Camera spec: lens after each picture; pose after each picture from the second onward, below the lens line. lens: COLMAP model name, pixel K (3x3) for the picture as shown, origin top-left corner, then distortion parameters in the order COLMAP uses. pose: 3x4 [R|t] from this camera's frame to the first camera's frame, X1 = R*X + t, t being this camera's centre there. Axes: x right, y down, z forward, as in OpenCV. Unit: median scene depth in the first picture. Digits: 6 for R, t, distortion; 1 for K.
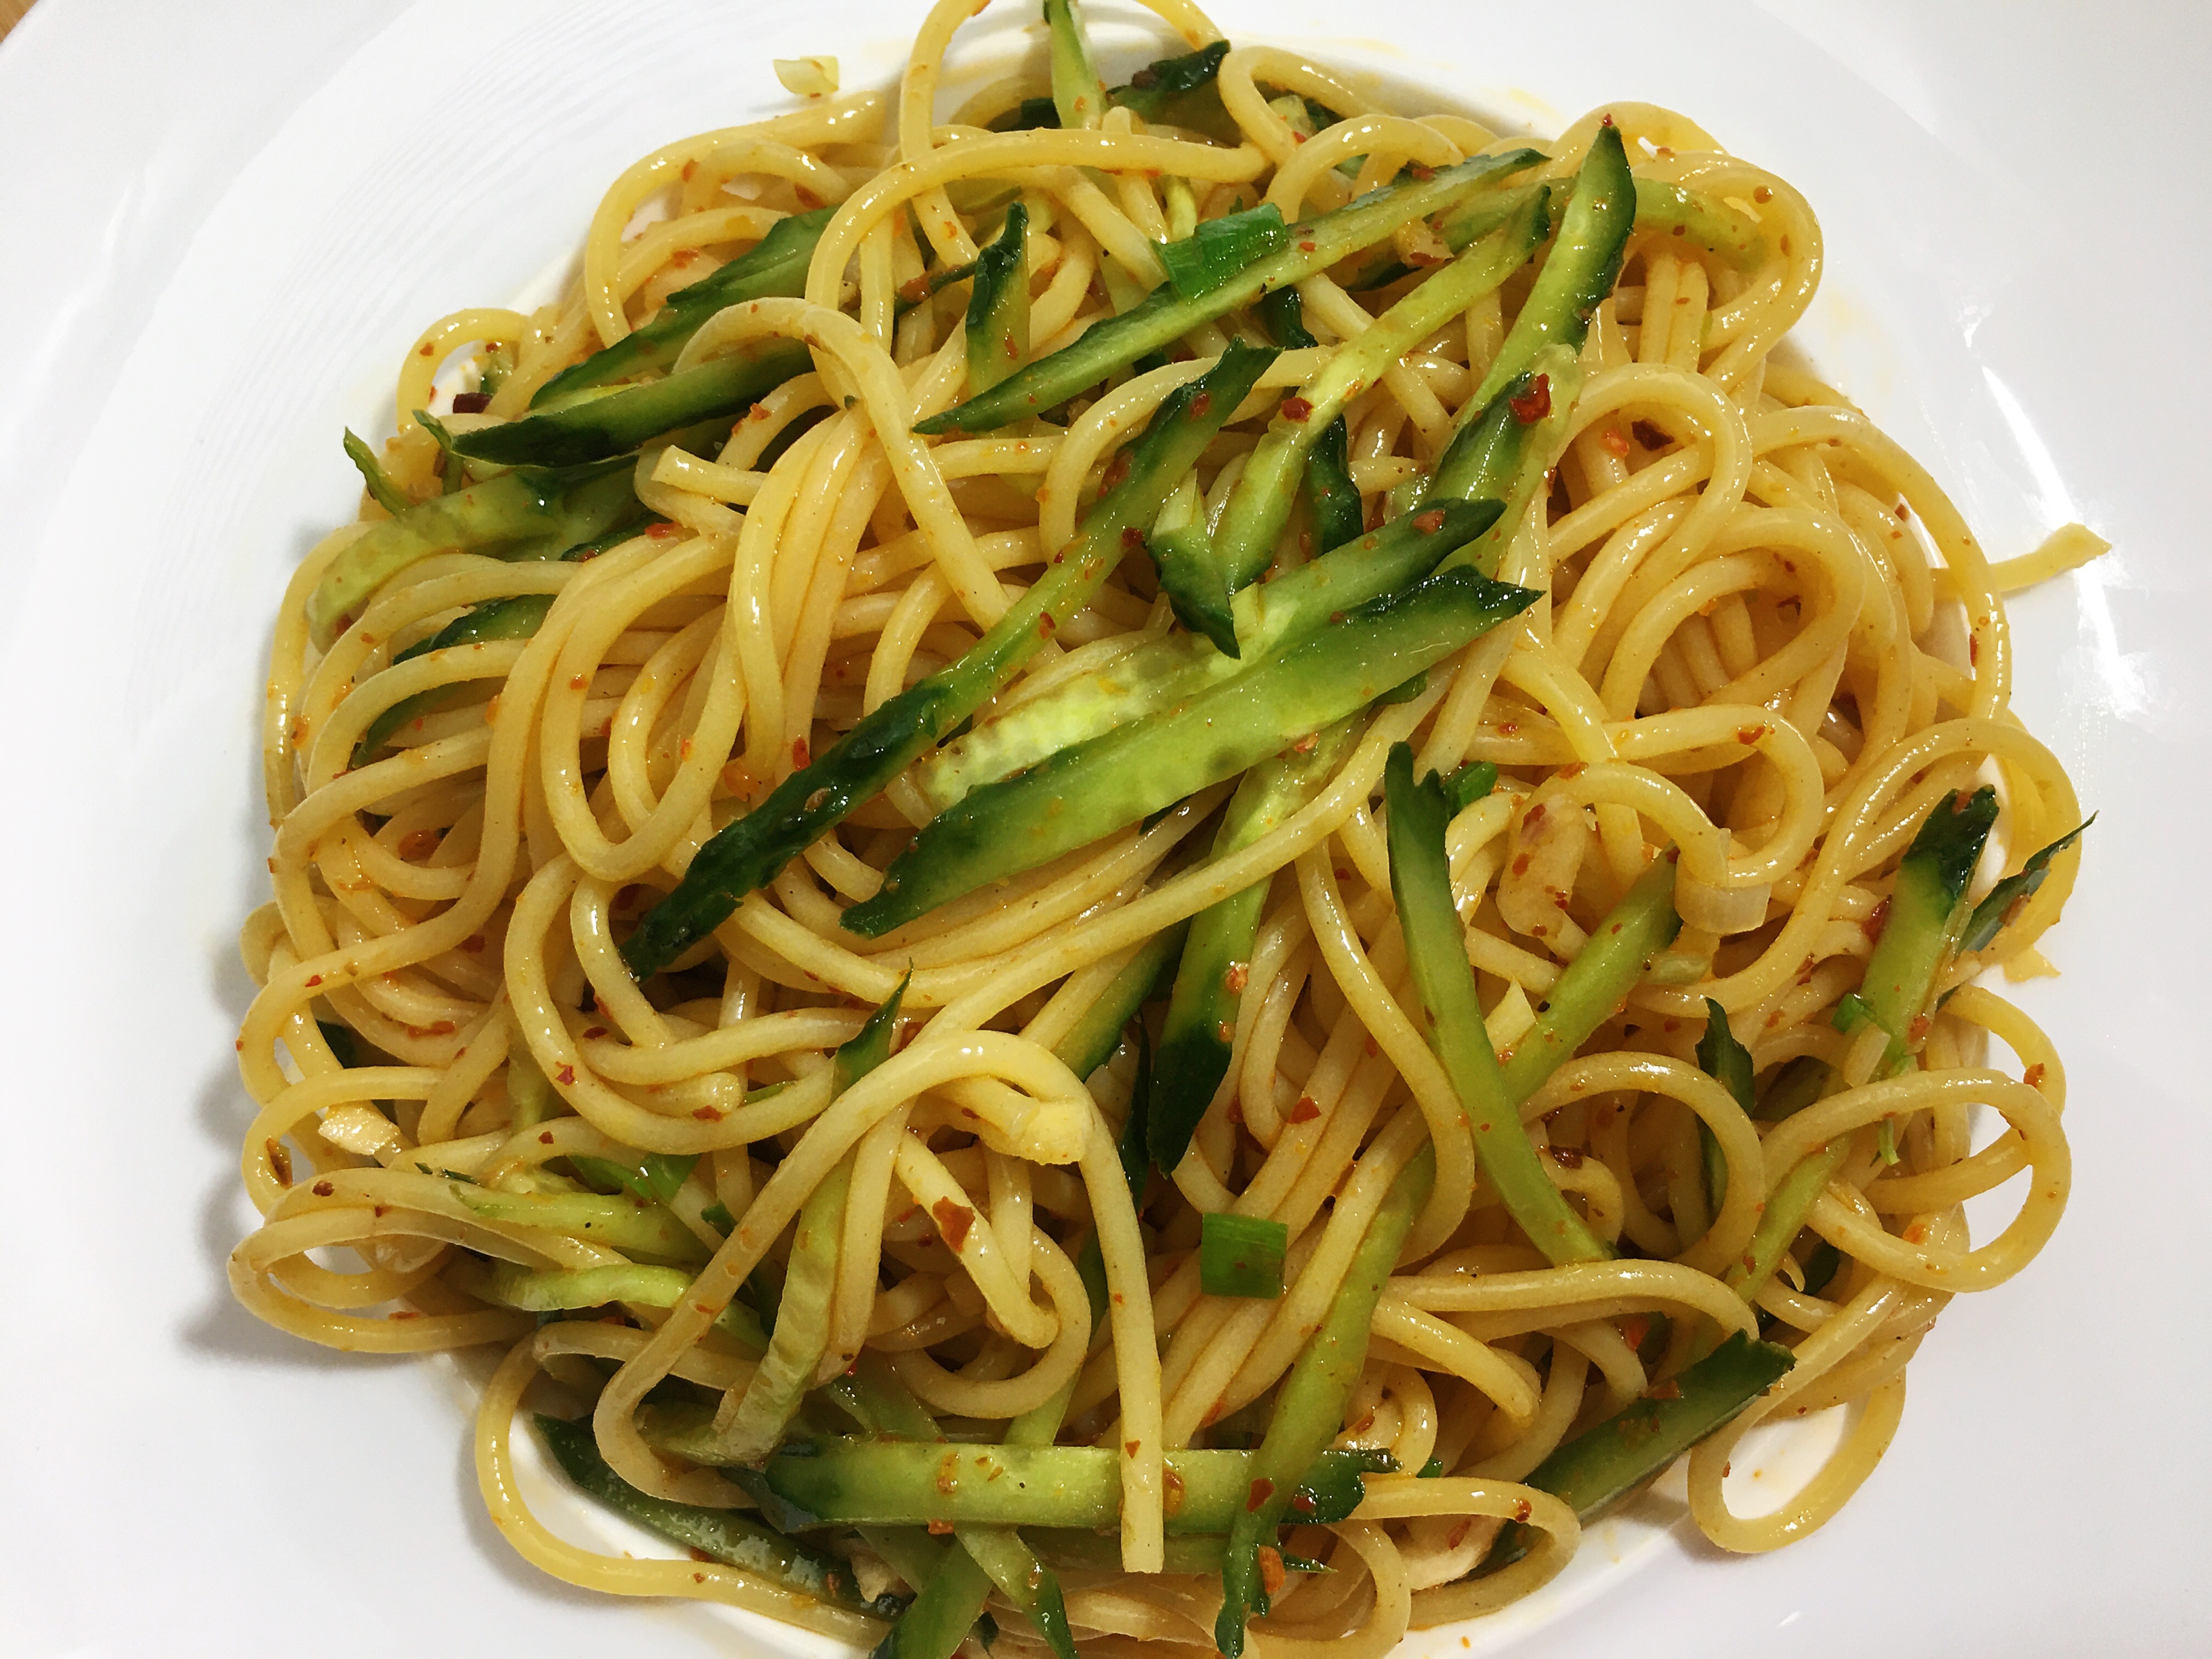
lens RADIAL K [[1856.3, 0, 1105.1], [0, 1856.3, 829.6], [0, 0, 1]] dist [-0.004338, -0.004138]
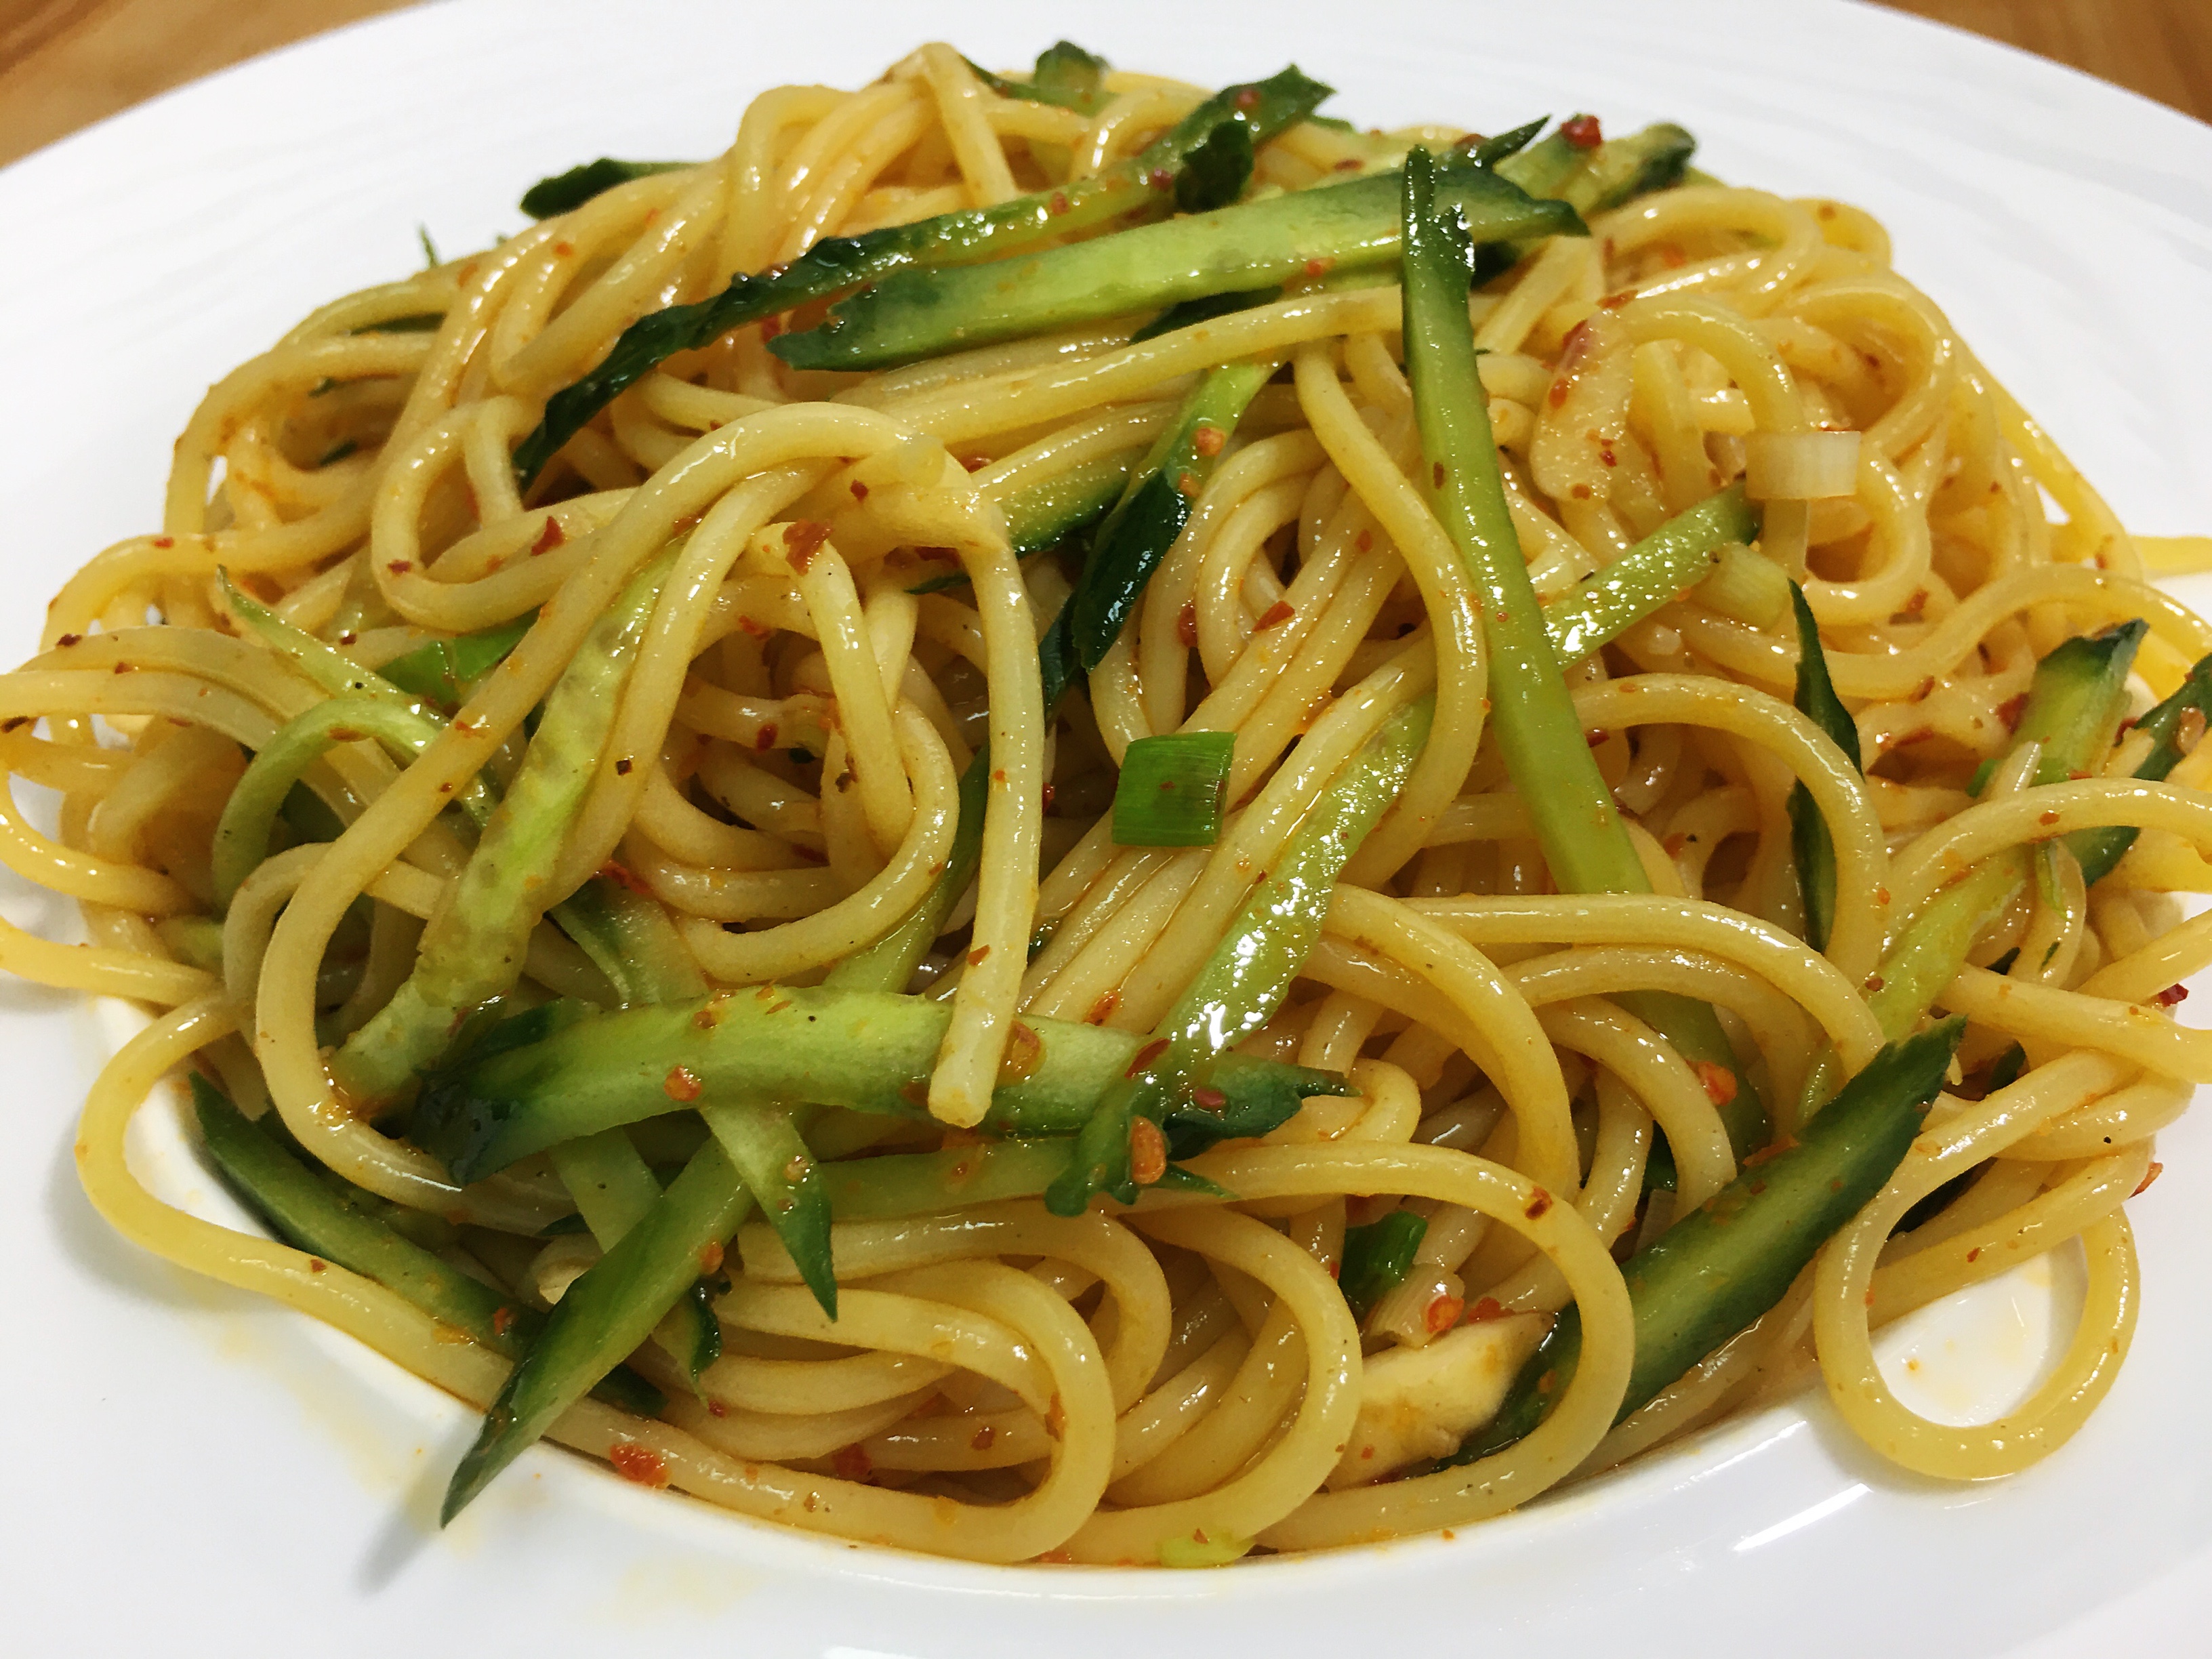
lens RADIAL K [[1856.3, 0, 1105.1], [0, 1856.3, 829.6], [0, 0, 1]] dist [-0.004338, -0.004138]
pose [[0.988507, 0.116588, -0.096240, 0.119967], [-0.150026, 0.834966, -0.529456, 0.638932], [0.018629, 0.537809, 0.842861, 0.378536]]
